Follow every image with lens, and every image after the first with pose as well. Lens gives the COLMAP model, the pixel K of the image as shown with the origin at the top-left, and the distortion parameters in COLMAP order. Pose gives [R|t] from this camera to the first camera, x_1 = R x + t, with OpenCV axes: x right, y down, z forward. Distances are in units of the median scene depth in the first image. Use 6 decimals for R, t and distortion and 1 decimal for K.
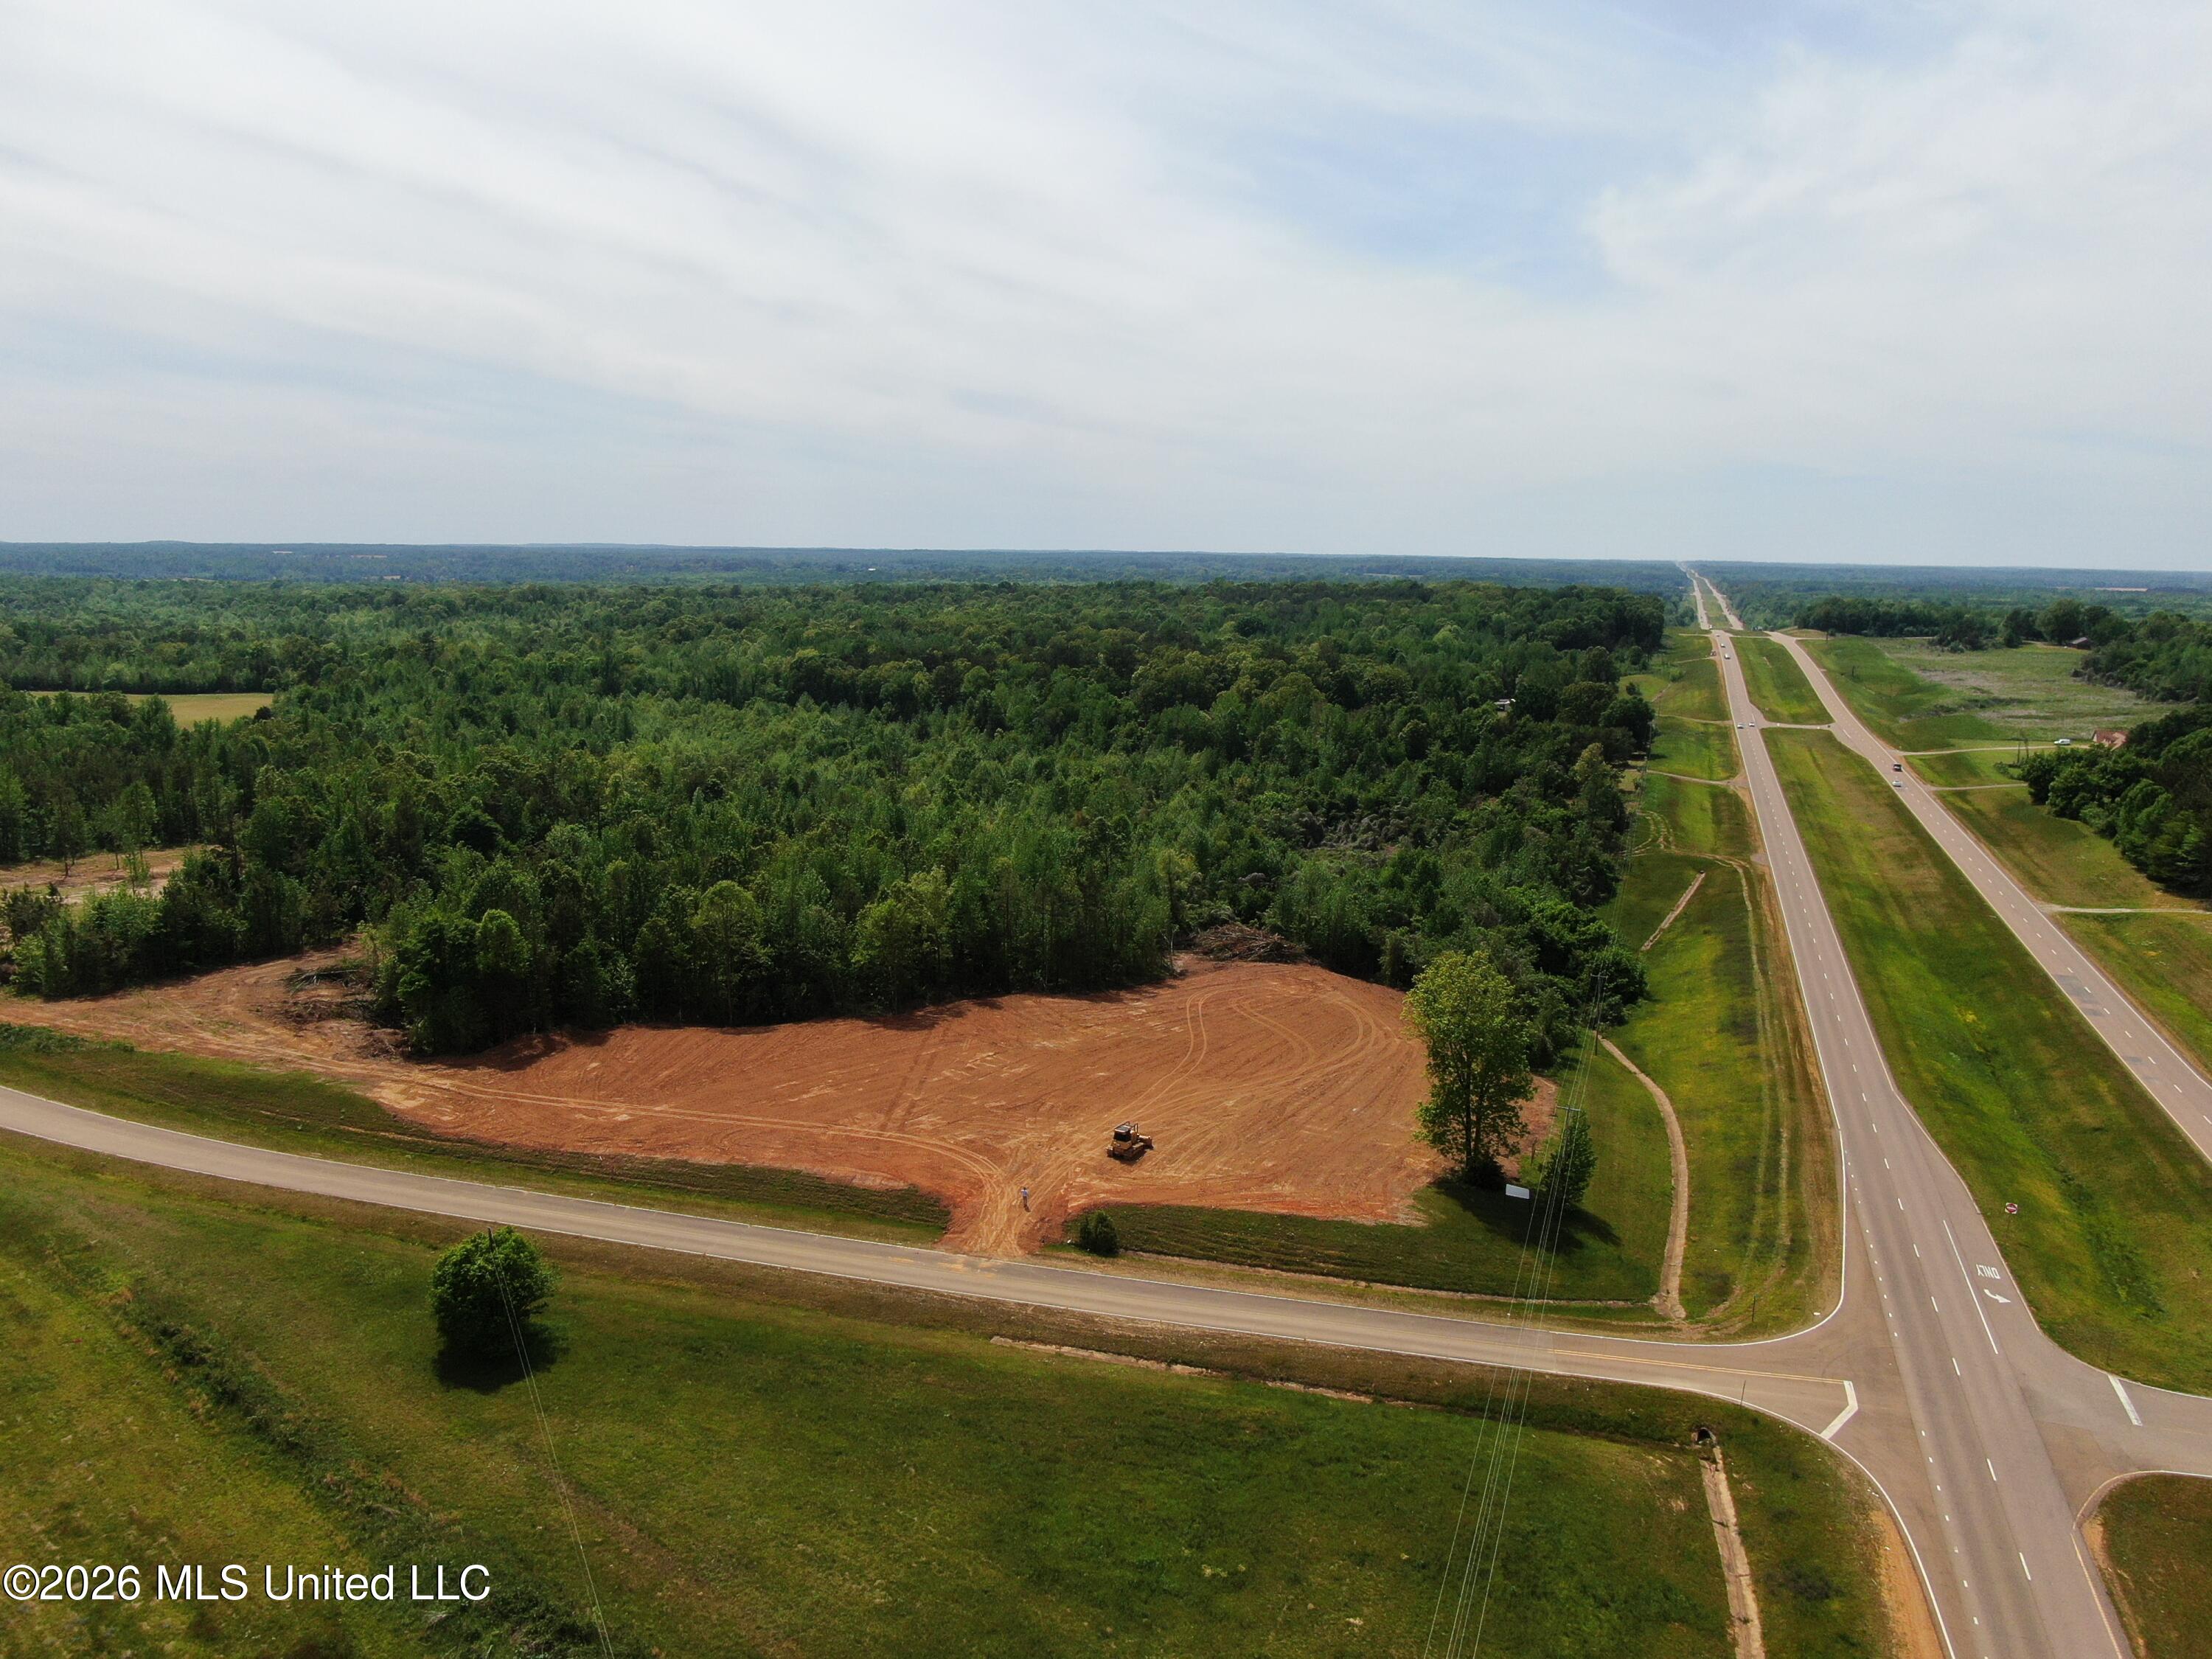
lens RADIAL K [[1605.0, 0, 1103.5], [0, 1605.0, 829.6], [0, 0, 1]] dist [-0.019037, 0.007168]
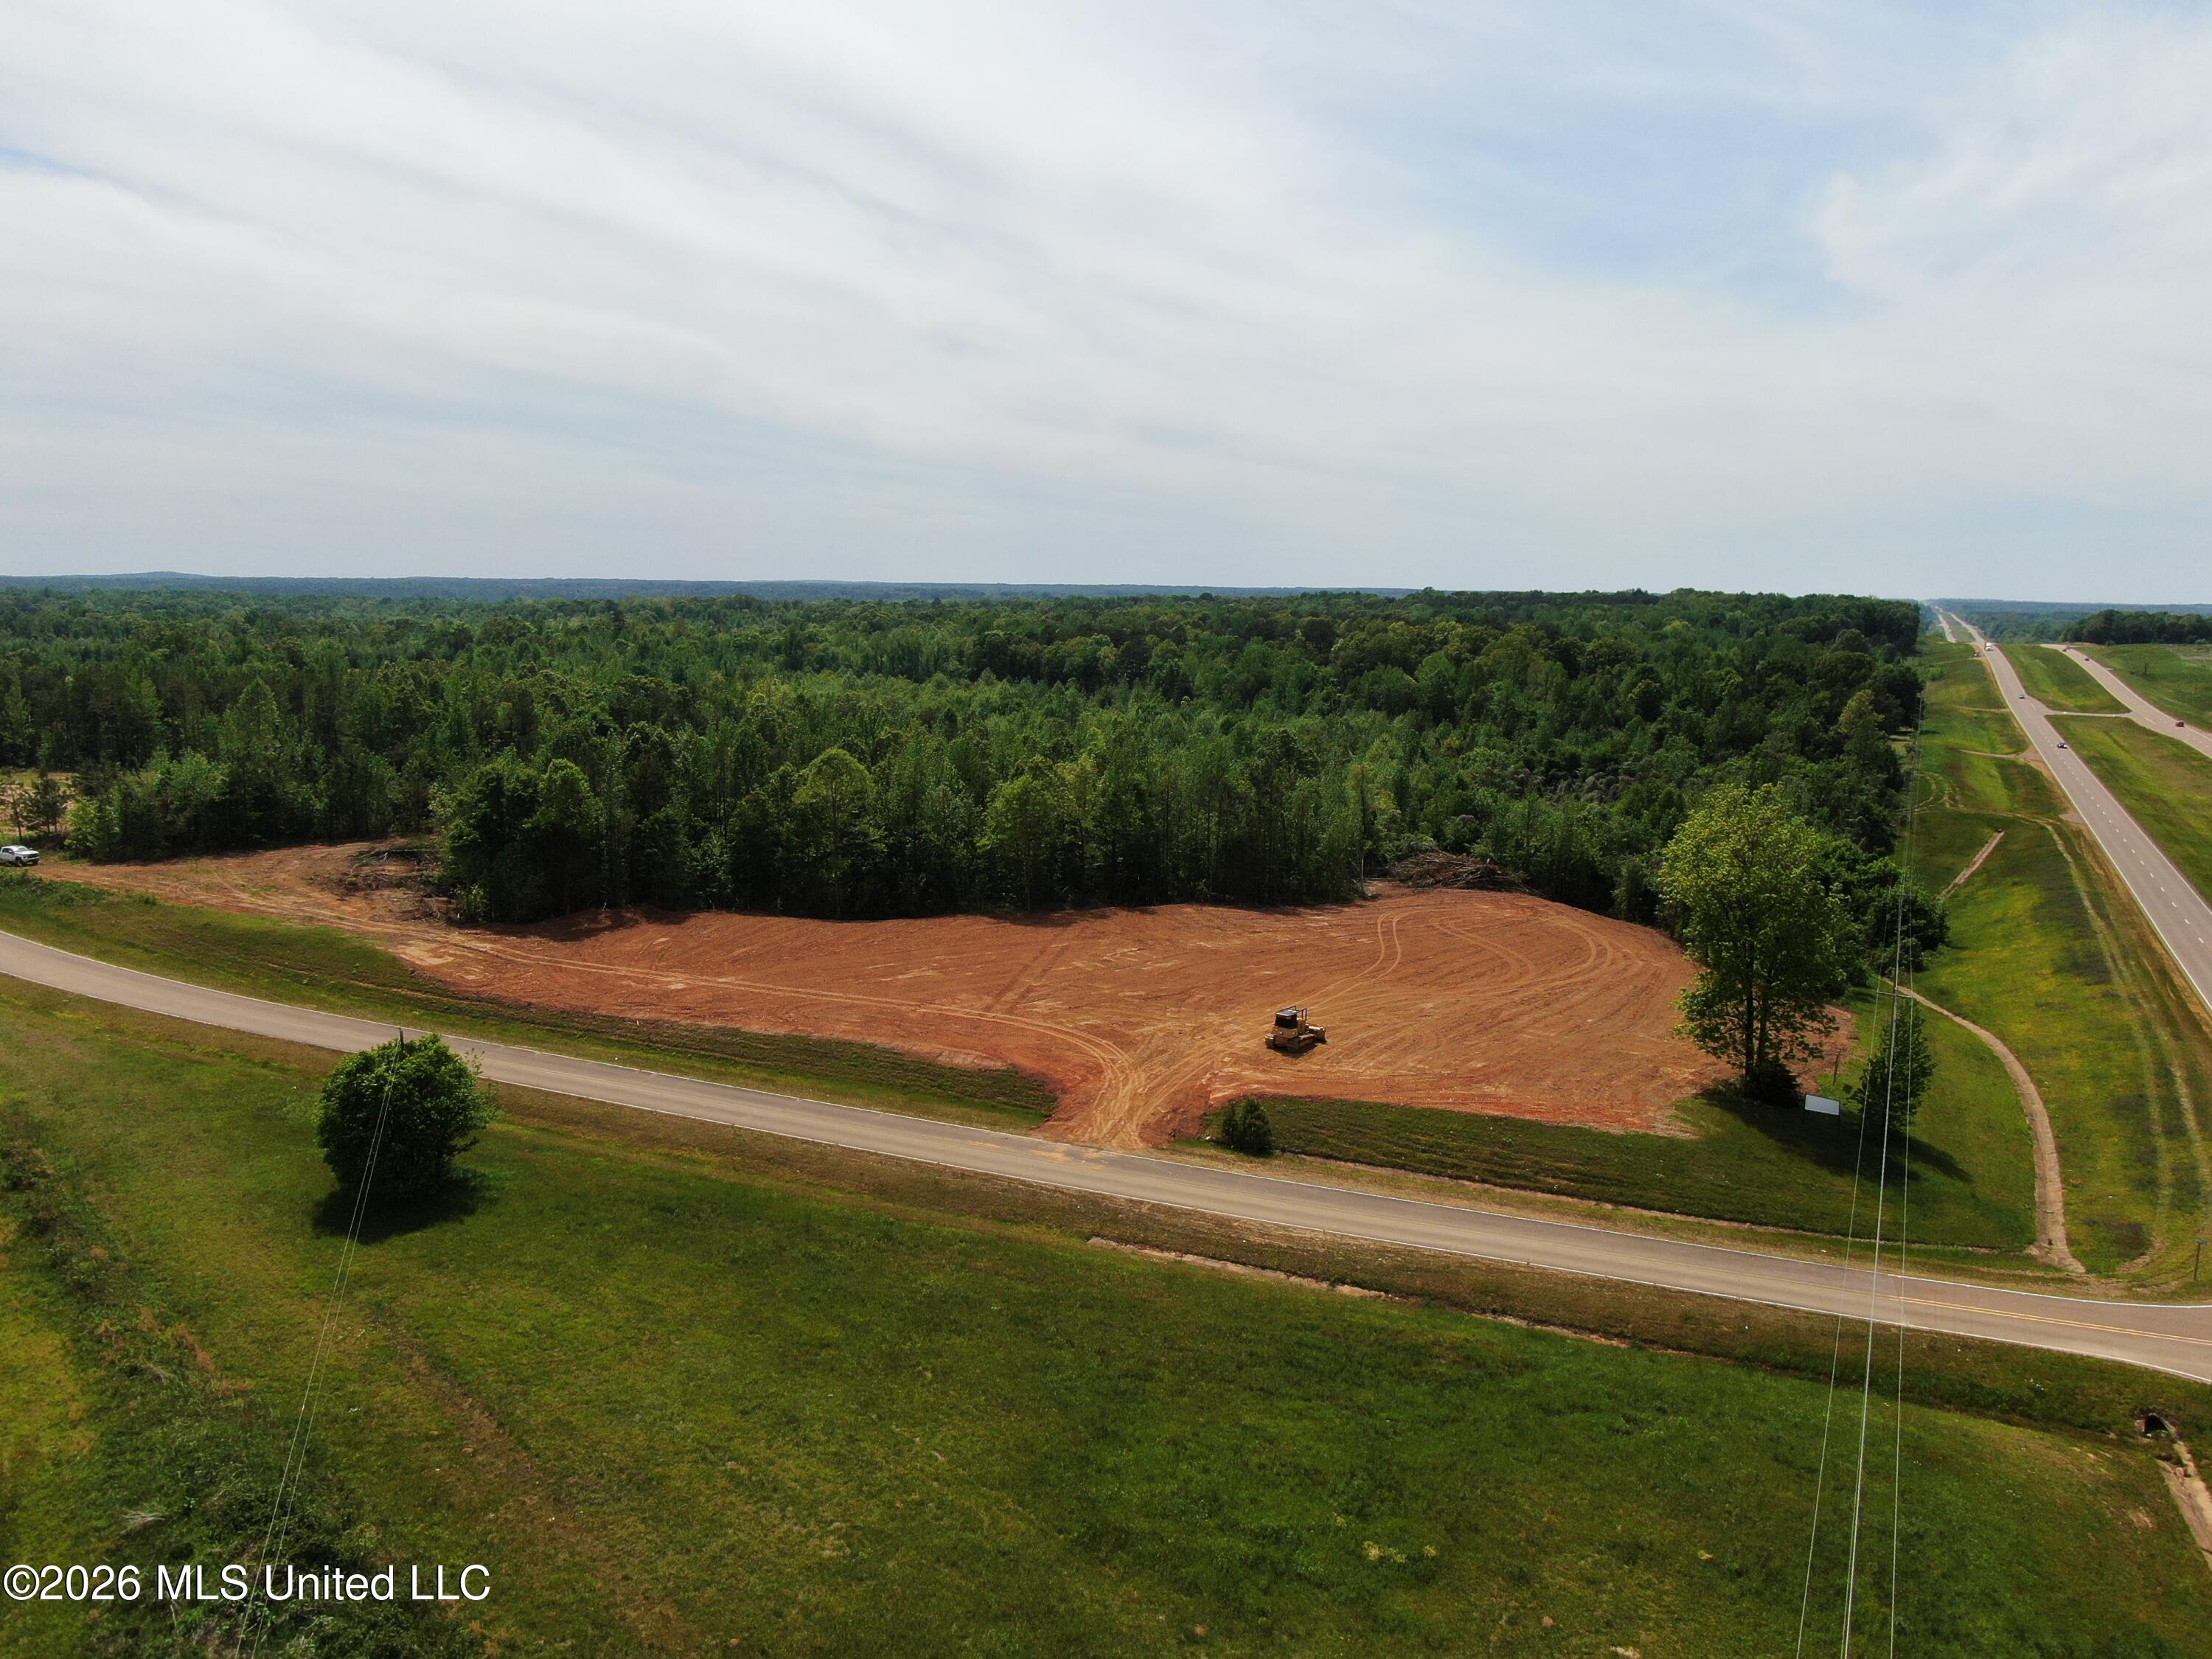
lens RADIAL K [[1605.0, 0, 1103.5], [0, 1605.0, 829.6], [0, 0, 1]] dist [-0.019037, 0.007168]
pose [[0.991915, 0.020083, -0.125307, 0.019861], [-0.023130, 0.999470, -0.022907, 0.119705], [0.124781, 0.025620, 0.991854, 0.219596]]
